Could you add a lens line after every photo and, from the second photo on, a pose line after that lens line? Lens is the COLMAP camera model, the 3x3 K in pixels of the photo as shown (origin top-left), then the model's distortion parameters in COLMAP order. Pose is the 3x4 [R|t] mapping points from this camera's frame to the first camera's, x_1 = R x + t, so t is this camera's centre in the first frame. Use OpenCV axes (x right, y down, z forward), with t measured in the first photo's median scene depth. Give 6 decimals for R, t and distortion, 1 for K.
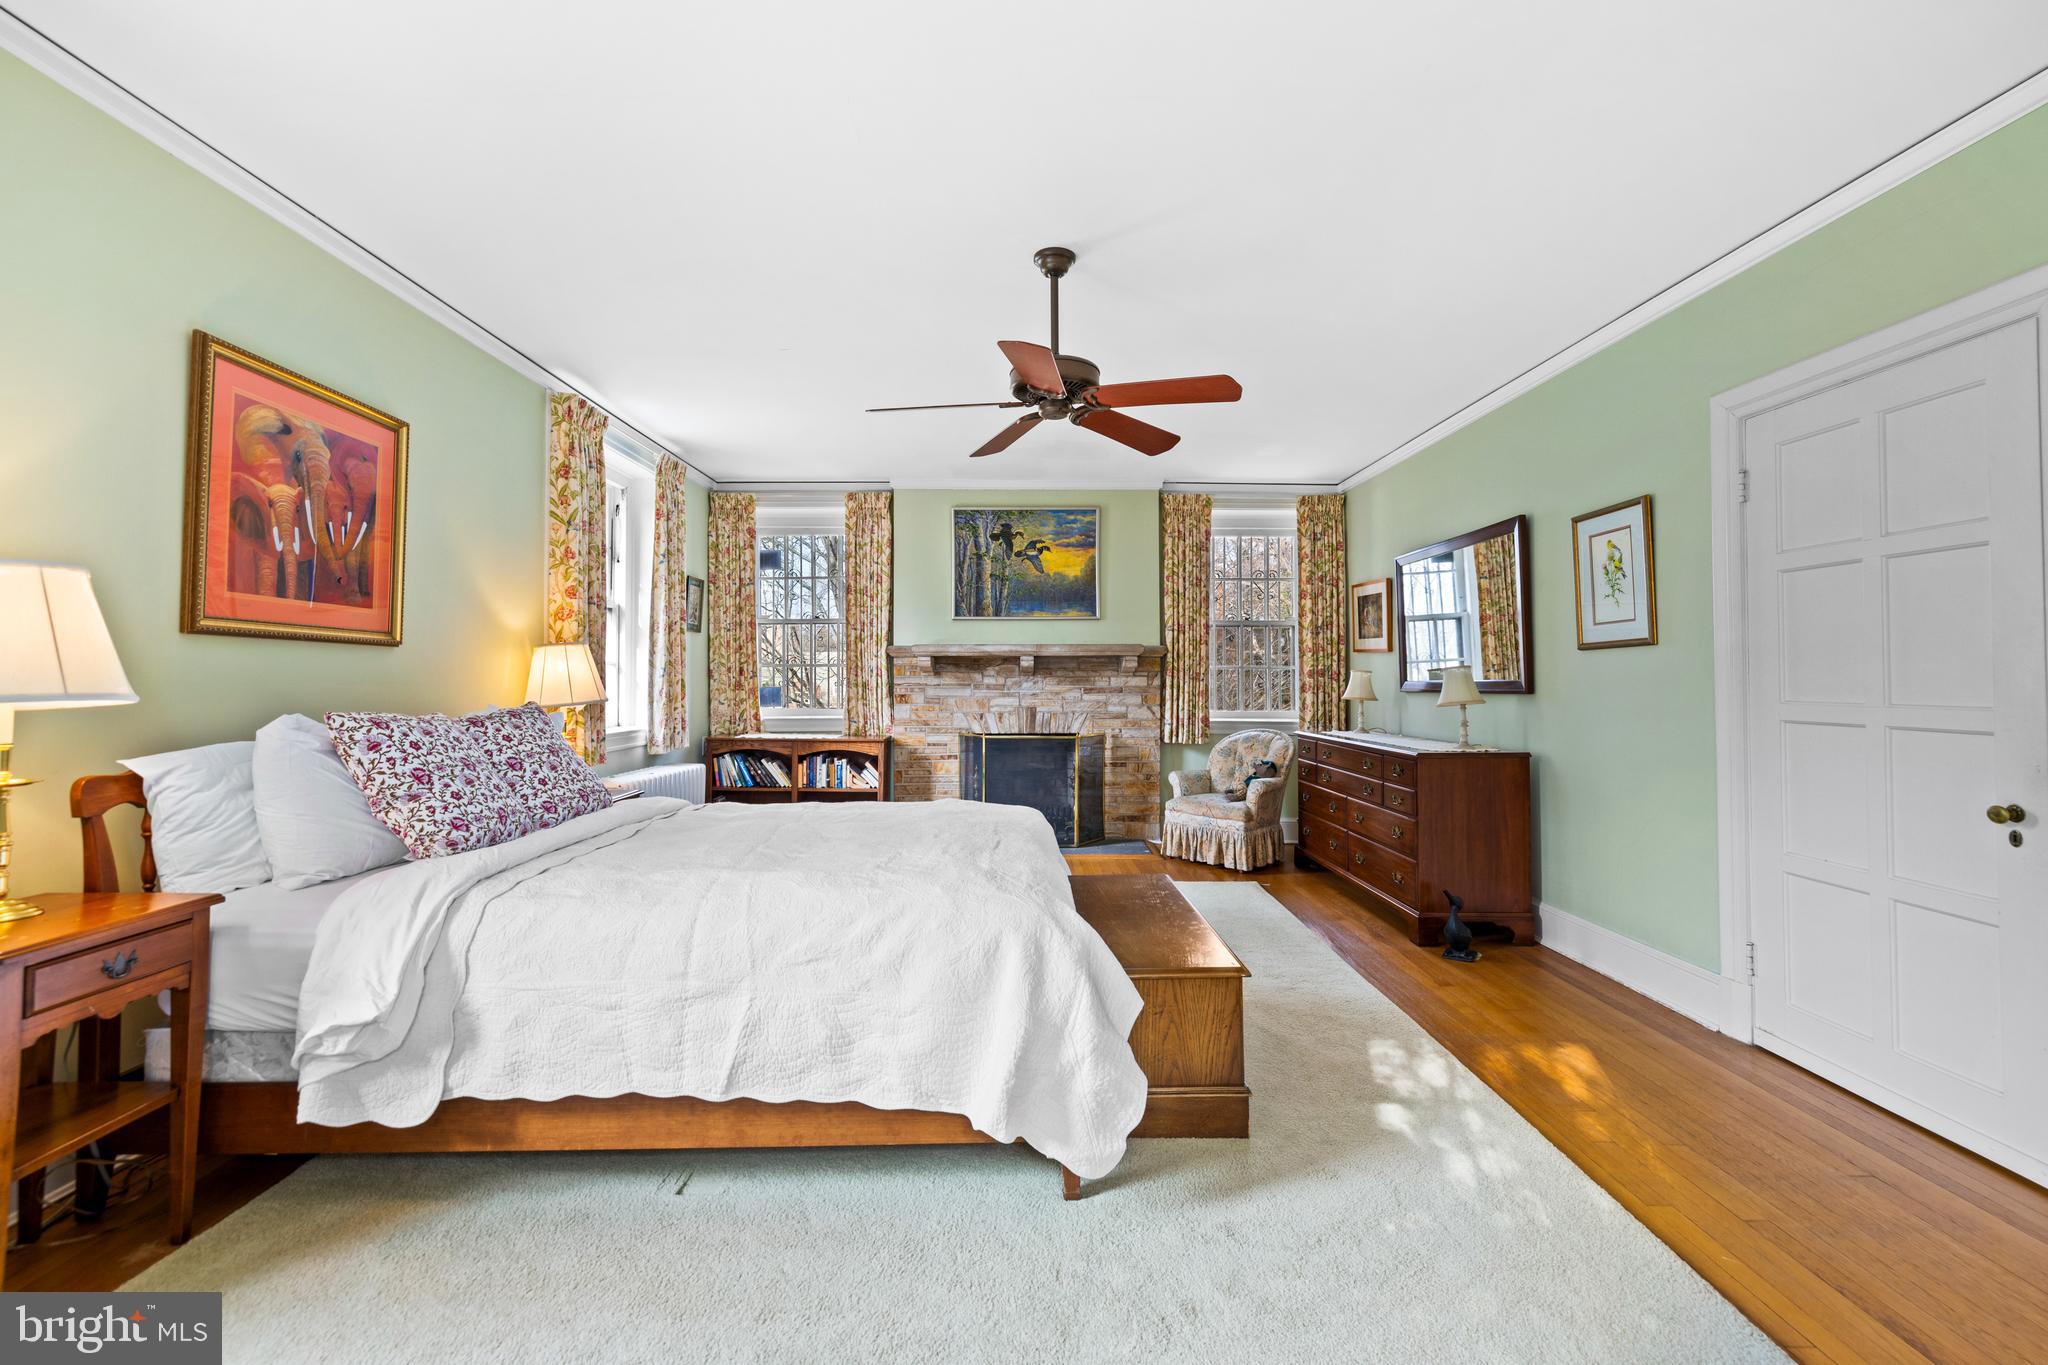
lens RADIAL K [[860.1, 0, 1026.1], [0, 860.1, 670.1], [0, 0, 1]] dist [0.001676, 0.000118]
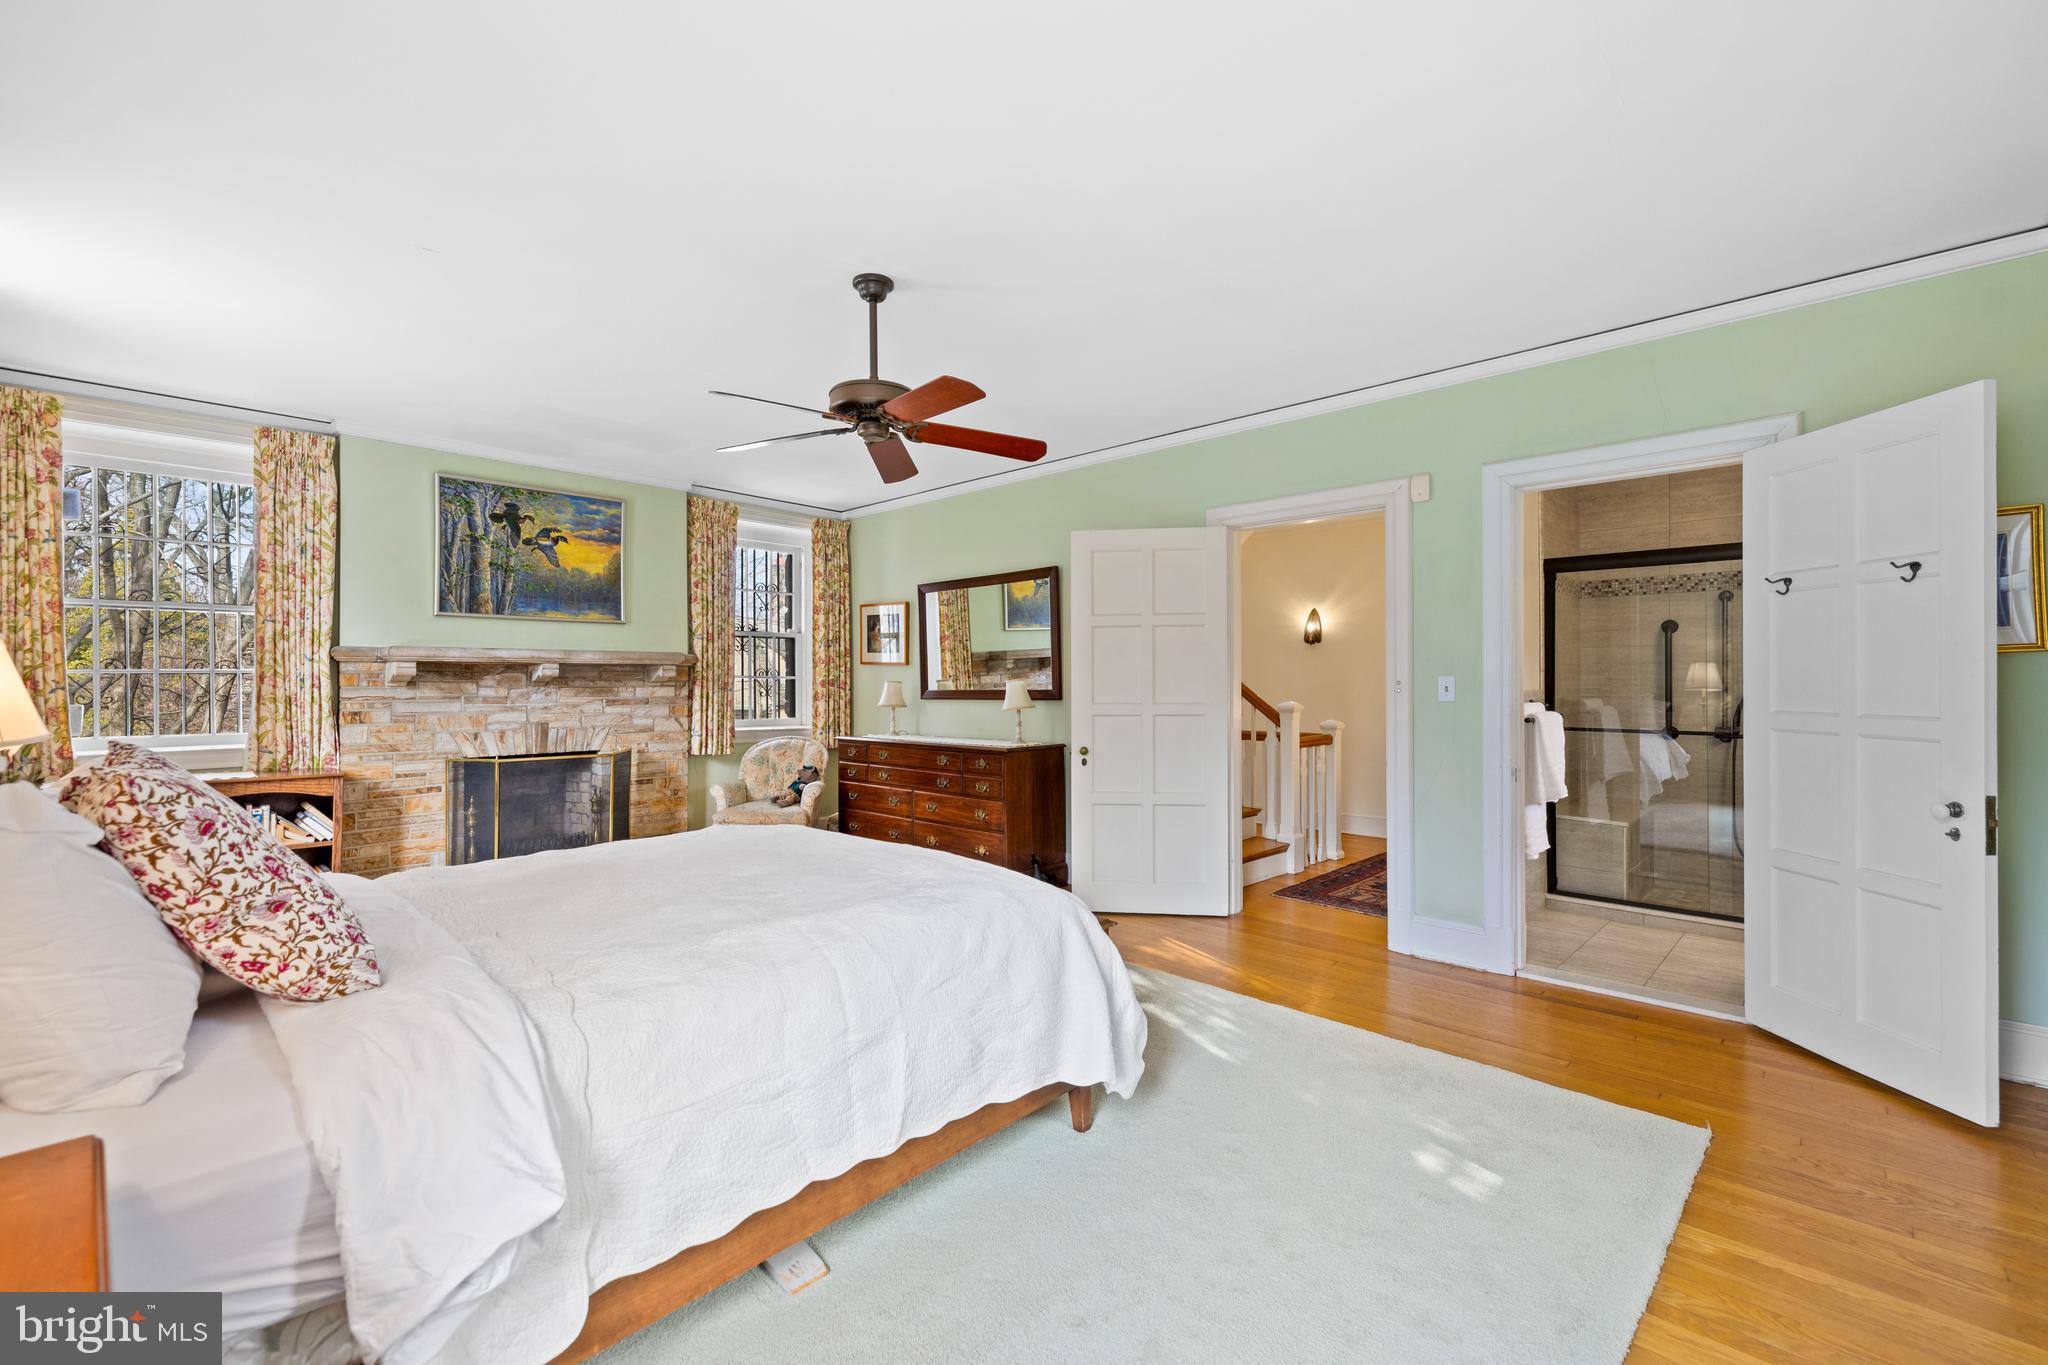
lens RADIAL K [[860.1, 0, 991.2], [0, 860.1, 688.9], [0, 0, 1]] dist [0.001676, 0.000118]
pose [[0.709698, -0.006131, 0.704480, -0.281378], [-0.005290, 0.999888, 0.014030, -0.005159], [-0.704486, -0.013684, 0.709586, 0.080049]]
